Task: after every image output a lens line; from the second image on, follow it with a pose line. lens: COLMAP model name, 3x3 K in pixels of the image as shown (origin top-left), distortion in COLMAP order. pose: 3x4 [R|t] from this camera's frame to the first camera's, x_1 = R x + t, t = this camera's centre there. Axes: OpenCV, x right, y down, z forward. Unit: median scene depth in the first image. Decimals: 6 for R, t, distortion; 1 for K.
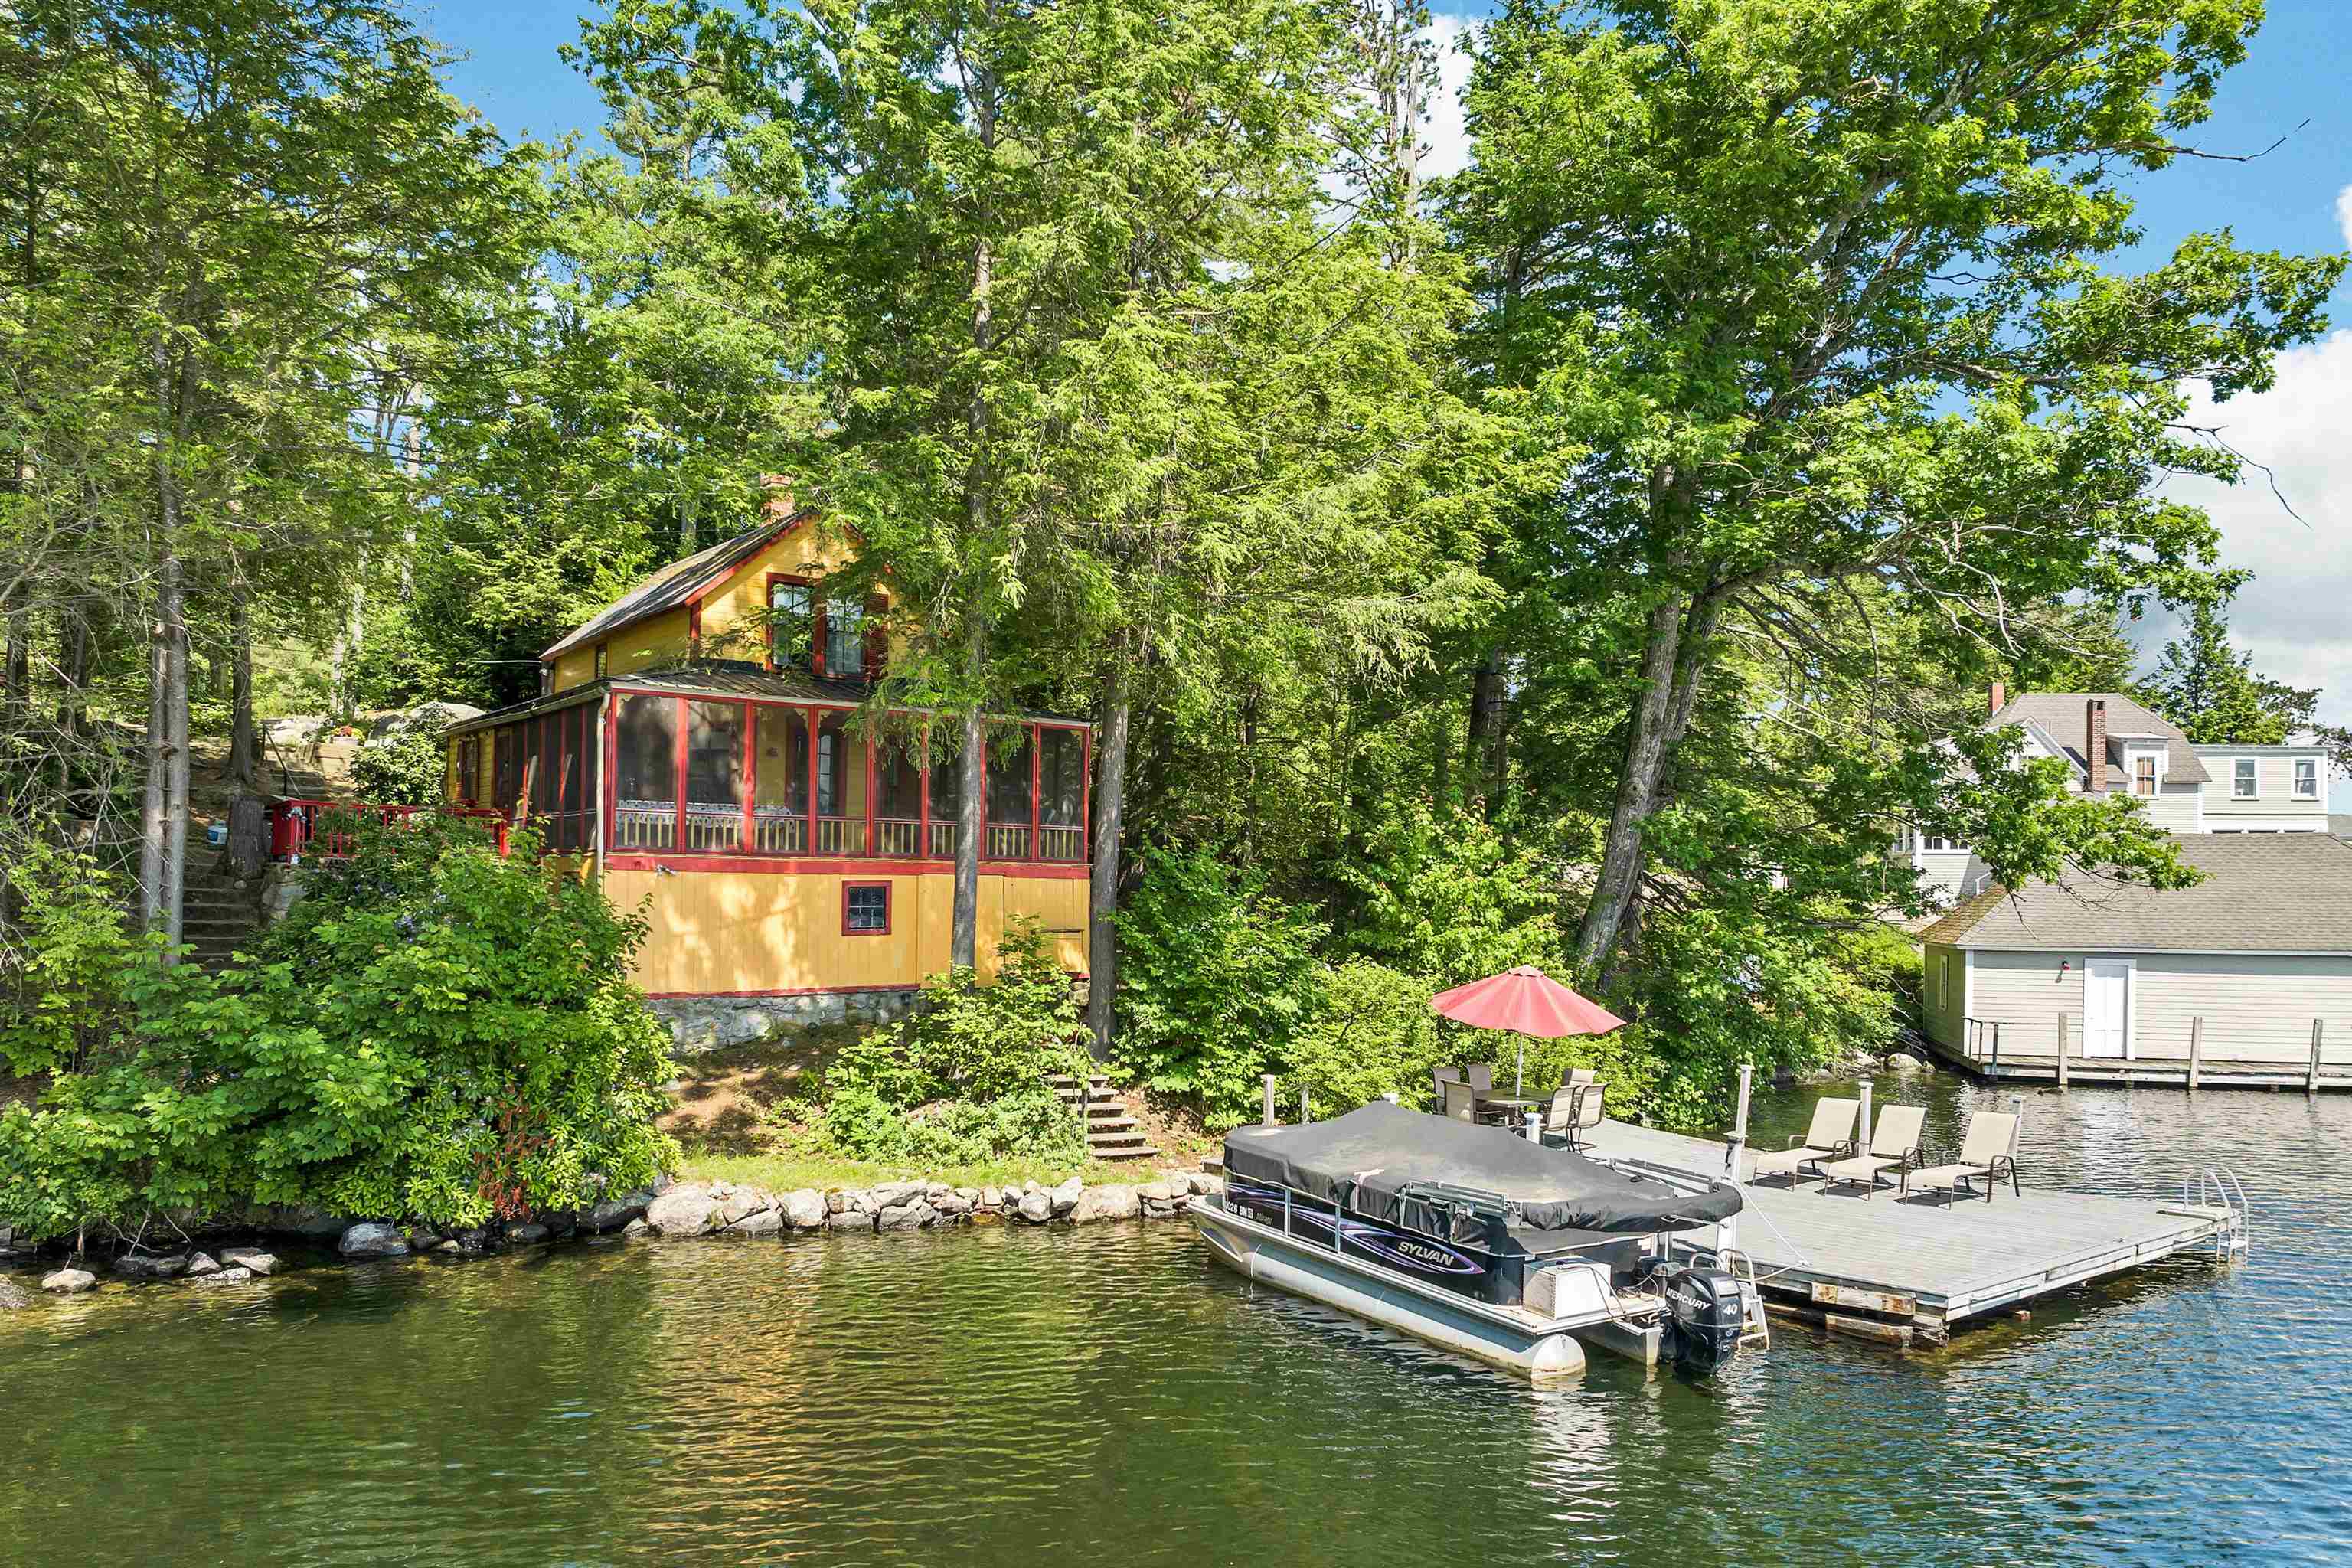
lens RADIAL K [[1776.6, 0, 1184.9], [0, 1776.6, 820.6], [0, 0, 1]] dist [0.066934, 0.002107]
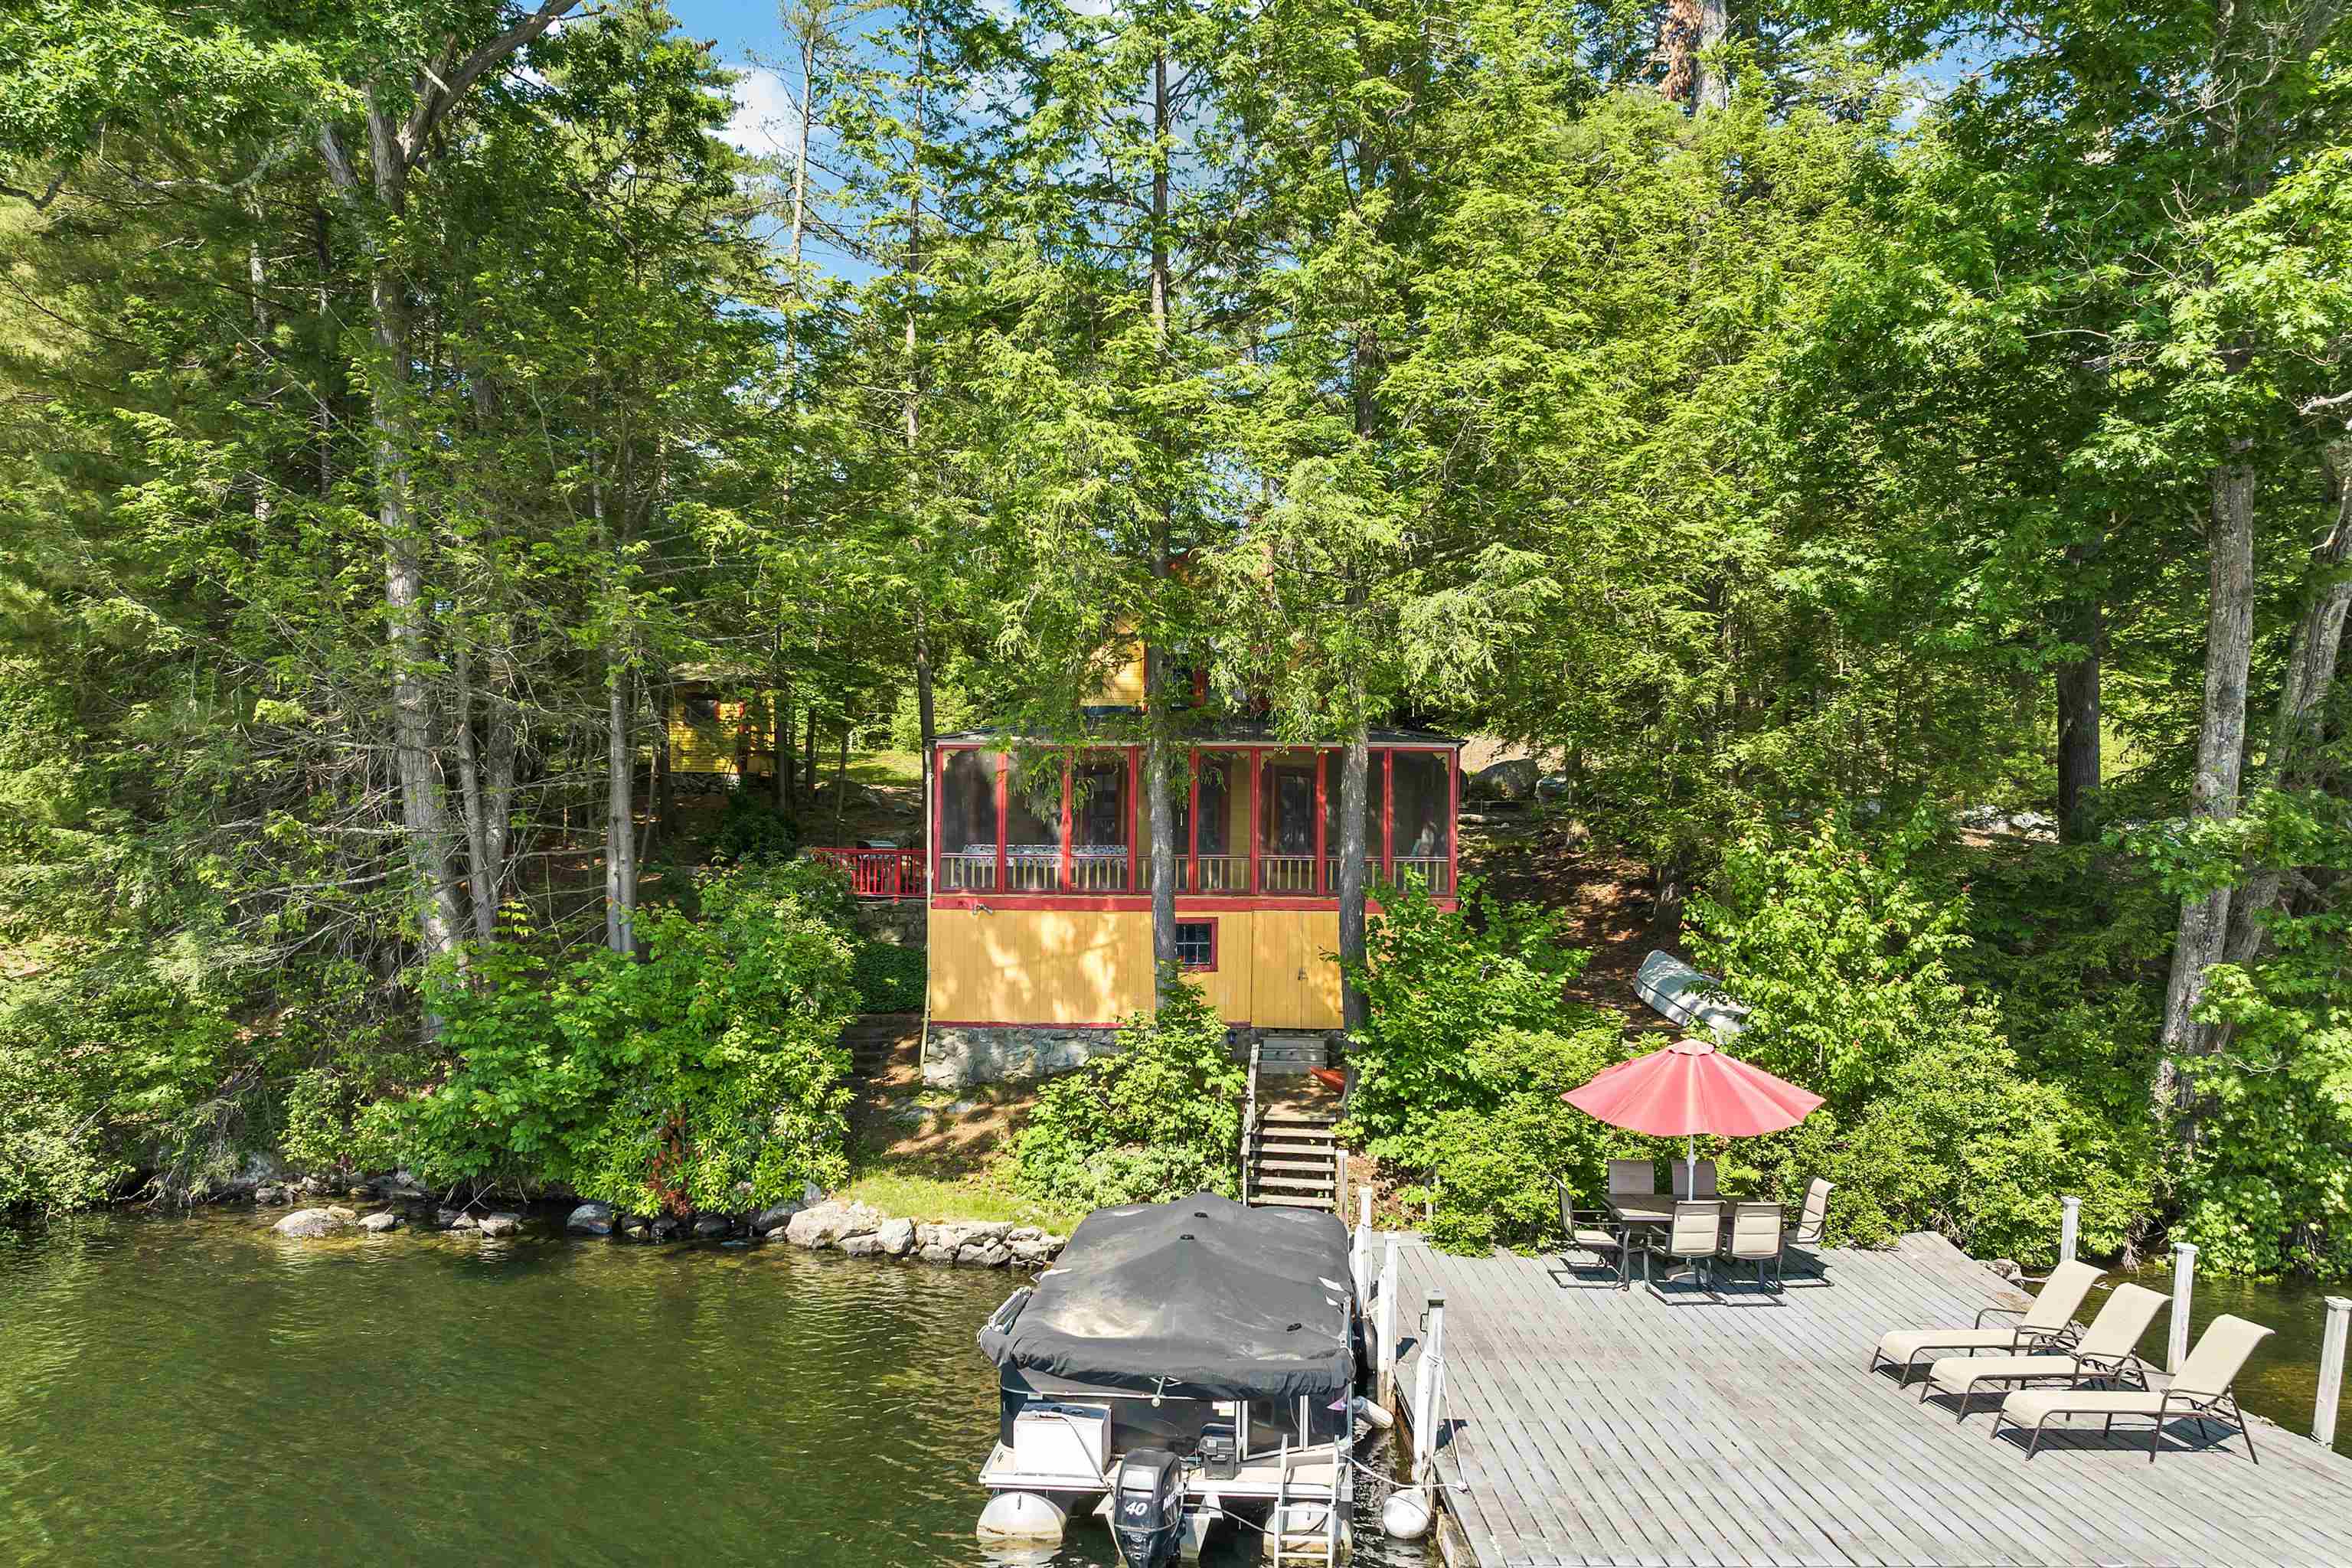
lens RADIAL K [[1776.6, 0, 1184.9], [0, 1776.6, 820.6], [0, 0, 1]] dist [0.066934, 0.002107]
pose [[0.770118, -0.025793, -0.637380, 0.567380], [0.023440, 0.999652, -0.012133, -0.010792], [0.637471, -0.005596, 0.770454, 0.282449]]
